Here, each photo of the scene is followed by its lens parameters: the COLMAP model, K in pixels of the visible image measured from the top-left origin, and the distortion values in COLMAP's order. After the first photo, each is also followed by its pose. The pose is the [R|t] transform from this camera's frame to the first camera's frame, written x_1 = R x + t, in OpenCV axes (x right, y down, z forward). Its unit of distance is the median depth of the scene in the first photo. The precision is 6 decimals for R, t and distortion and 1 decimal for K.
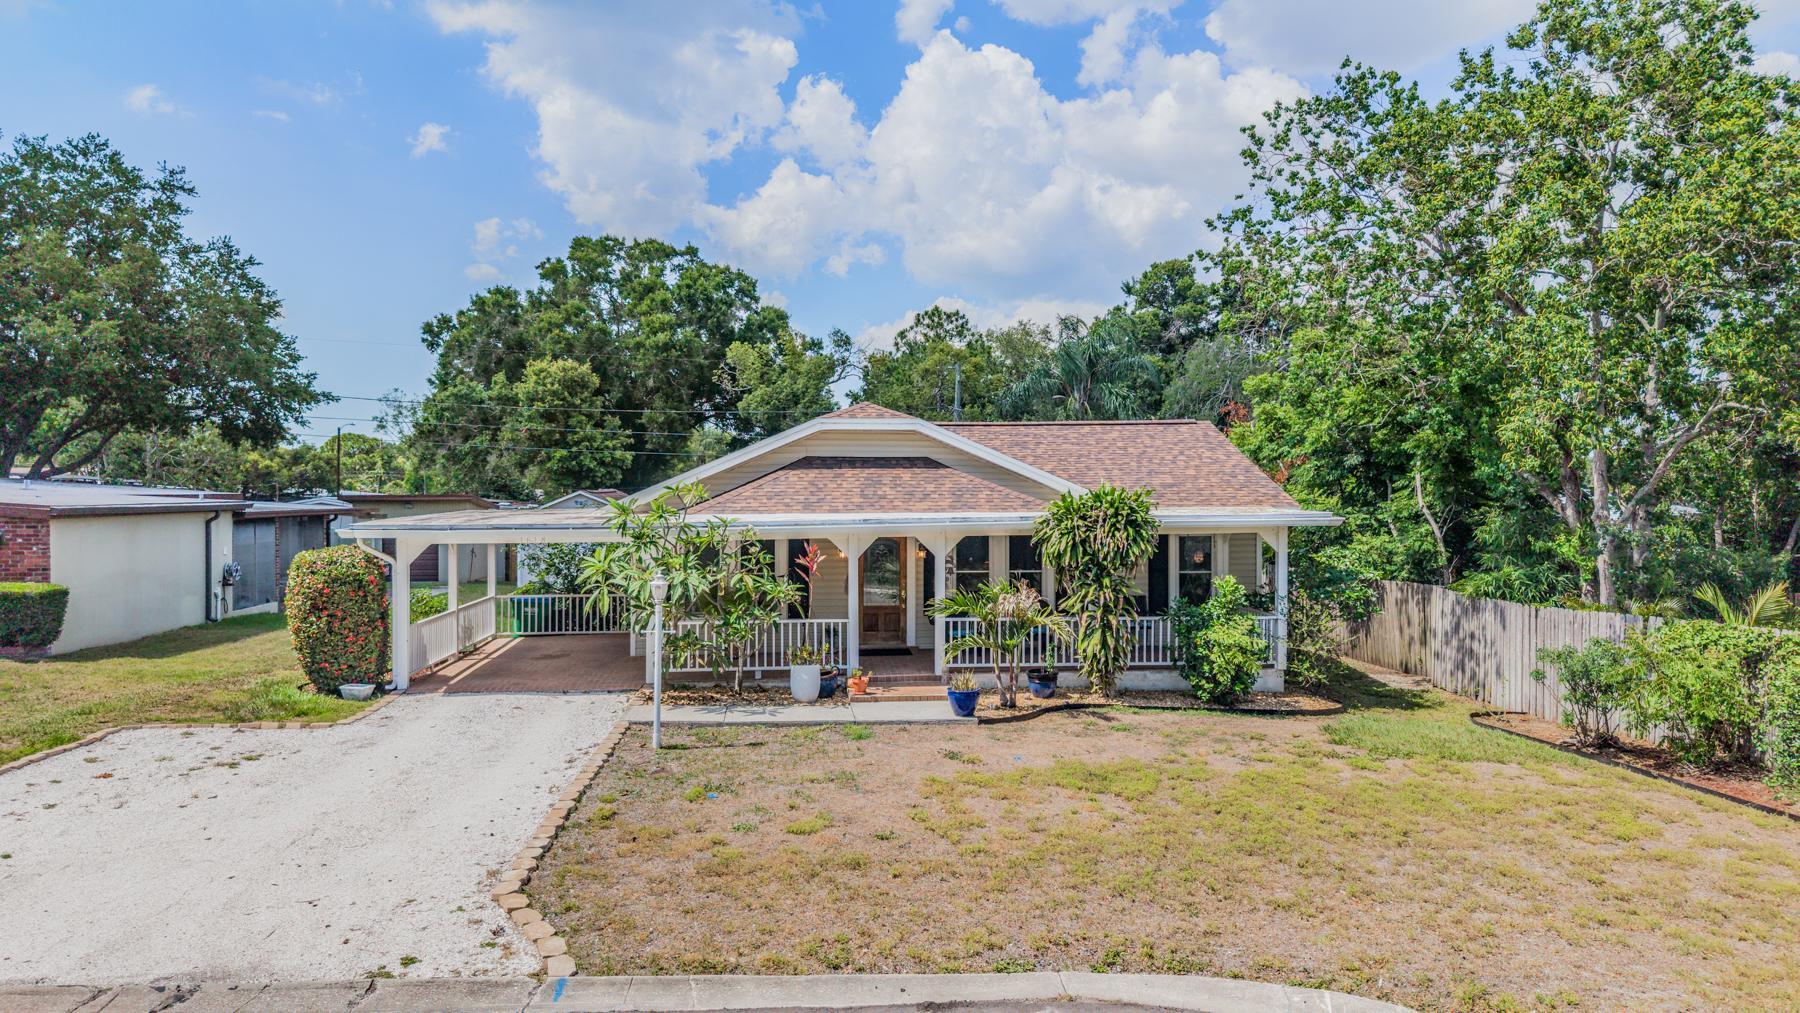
lens RADIAL K [[1212.2, 0, 900.0], [0, 1212.2, 506.5], [0, 0, 1]] dist [0.076396, -0.104164]
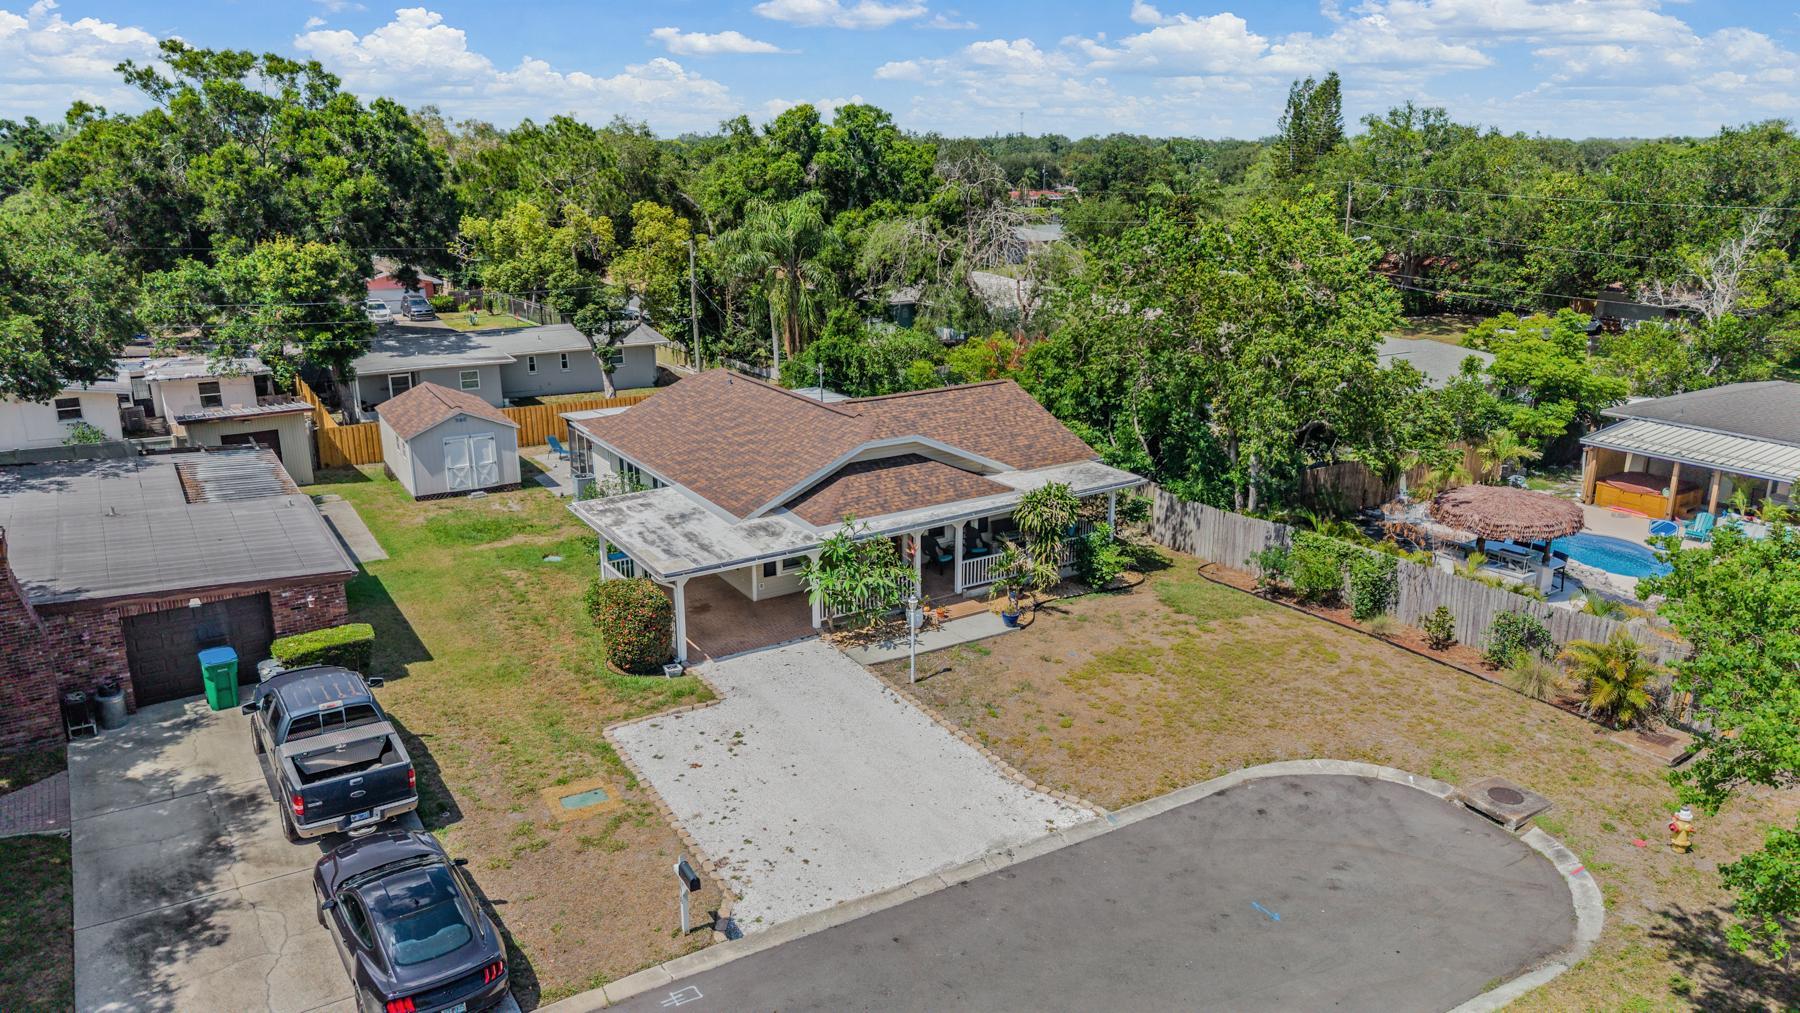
lens RADIAL K [[1200.8, 0, 910.6], [0, 1200.8, 512.5], [0, 0, 1]] dist [0.037044, -0.043332]
pose [[0.887726, -0.132644, 0.440849, -0.718896], [0.008302, 0.962050, 0.272748, -0.412423], [-0.460297, -0.238466, 0.855138, -0.389782]]
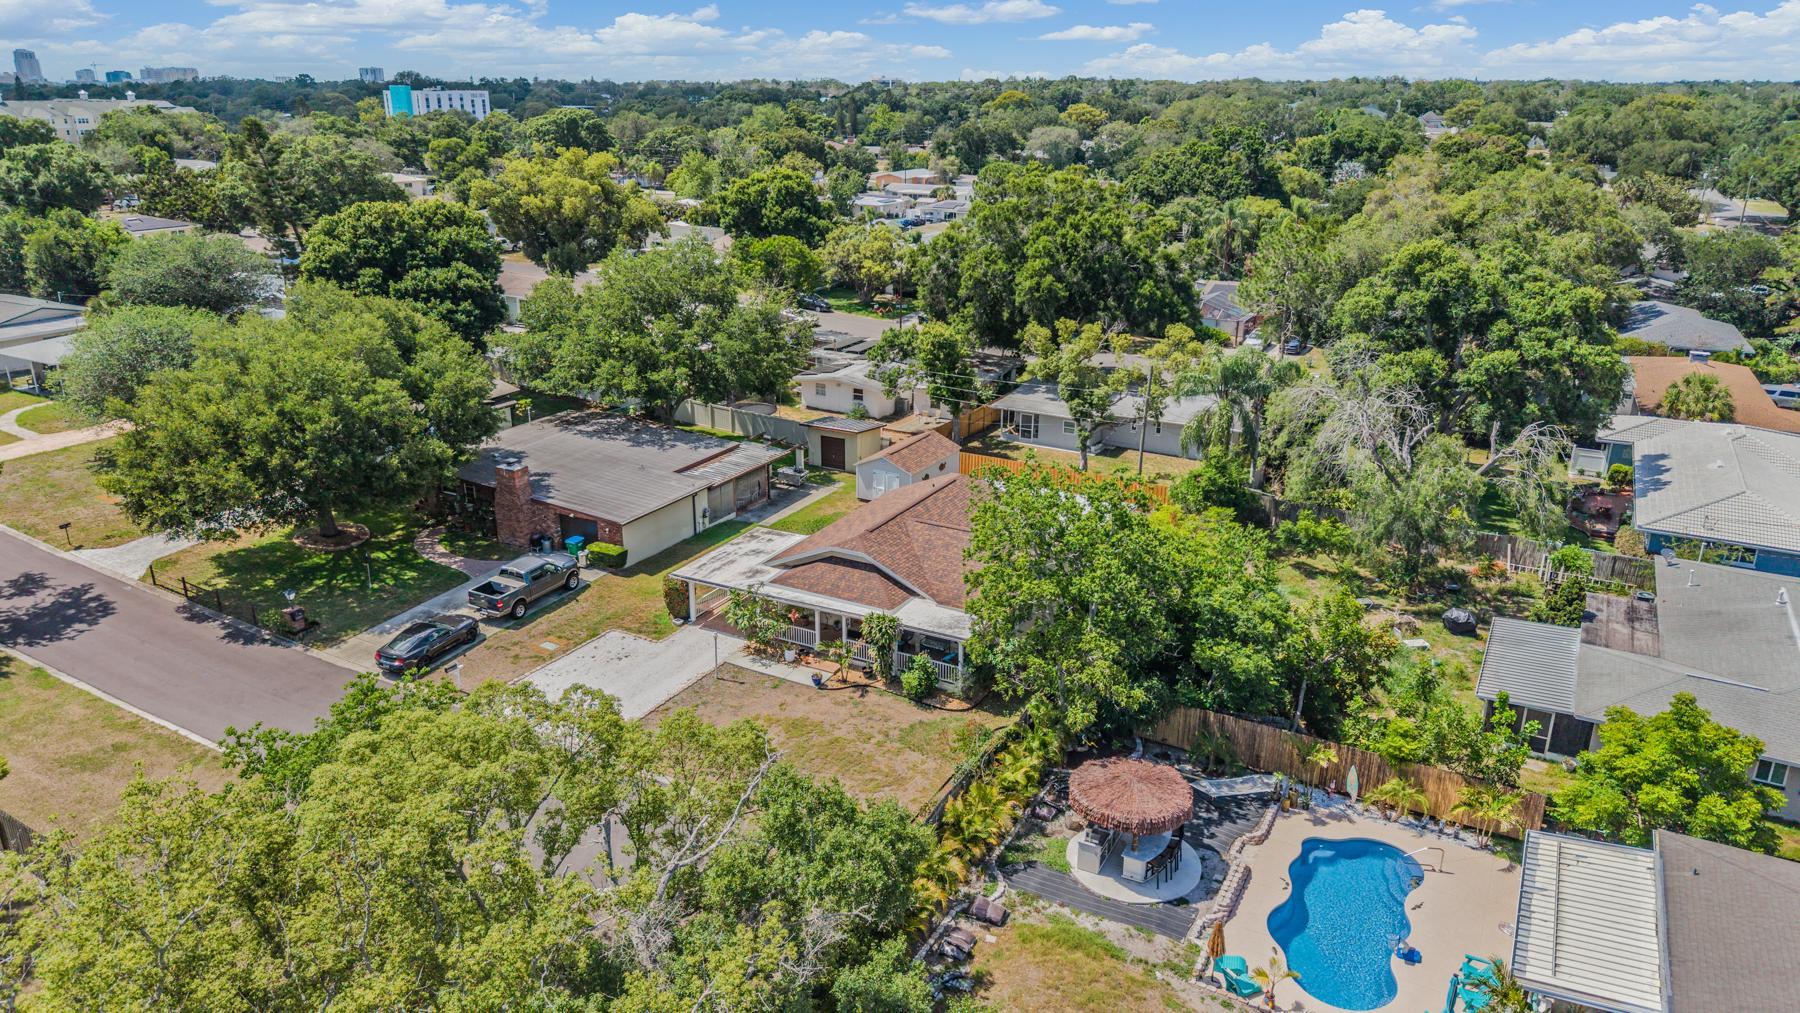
lens RADIAL K [[1212.2, 0, 900.0], [0, 1212.2, 506.5], [0, 0, 1]] dist [0.076396, -0.104164]
pose [[0.830848, 0.186355, -0.524370, 1.390585], [-0.012673, 0.948356, 0.316956, -0.968575], [0.556356, -0.256697, 0.790301, -0.920489]]
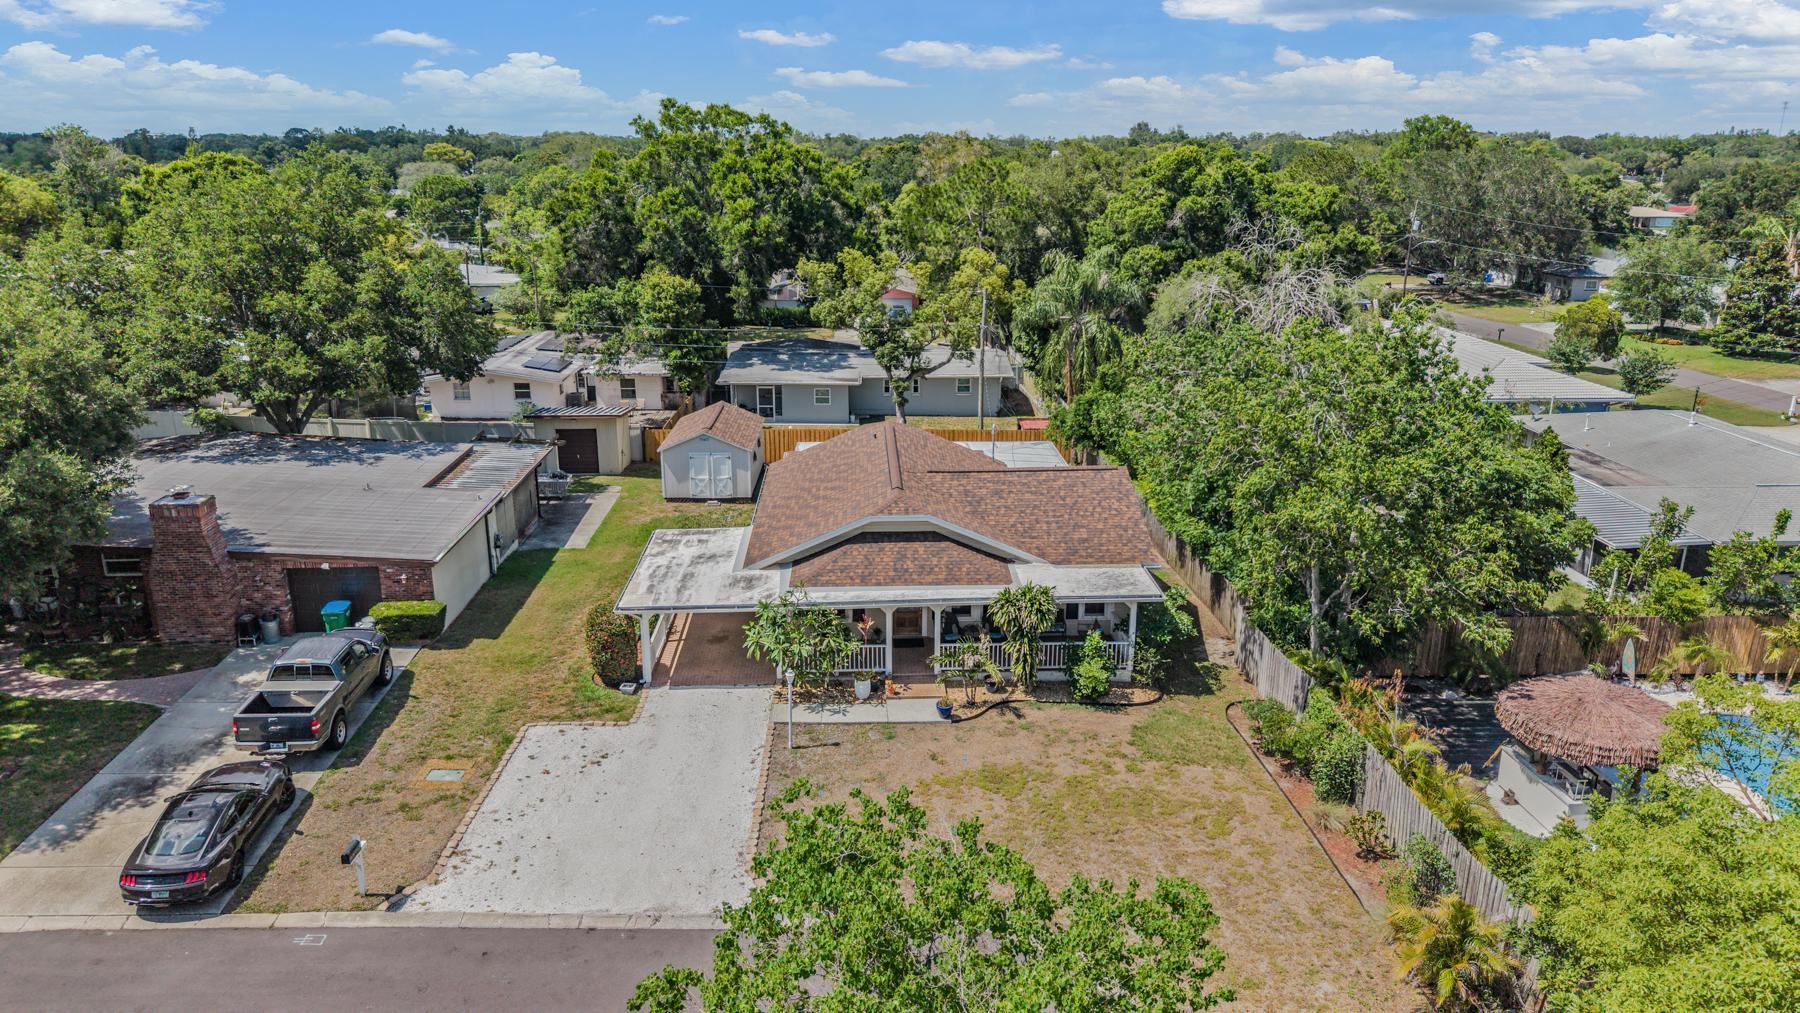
lens RADIAL K [[1212.2, 0, 900.0], [0, 1212.2, 506.5], [0, 0, 1]] dist [0.076396, -0.104164]
pose [[0.998680, 0.015847, -0.048856, 0.057570], [-0.002160, 0.963329, 0.268315, -0.540316], [0.051317, -0.267855, 0.962092, -0.620812]]
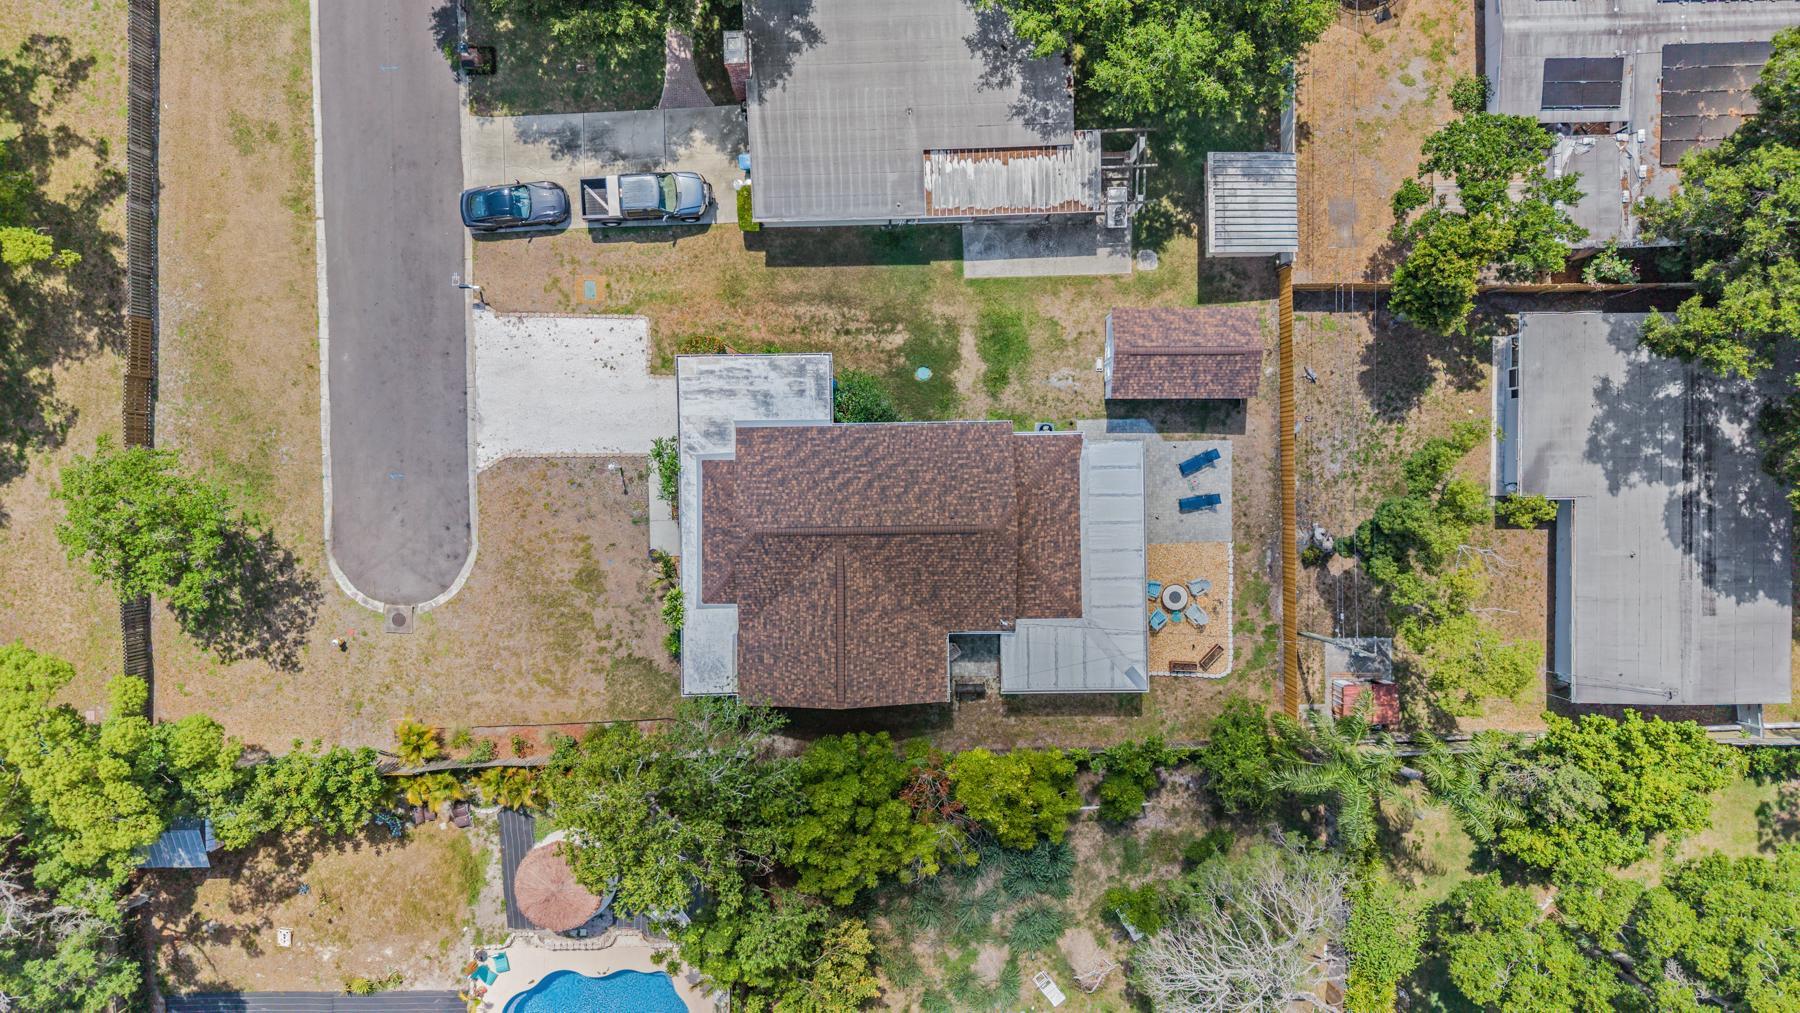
lens RADIAL K [[1212.2, 0, 900.0], [0, 1212.2, 506.5], [0, 0, 1]] dist [0.076396, -0.104164]
pose [[-0.077322, 0.996917, 0.013346, -0.140342], [-0.004463, -0.013732, 0.999896, -2.593553], [0.996996, 0.077255, 0.005511, 1.343620]]
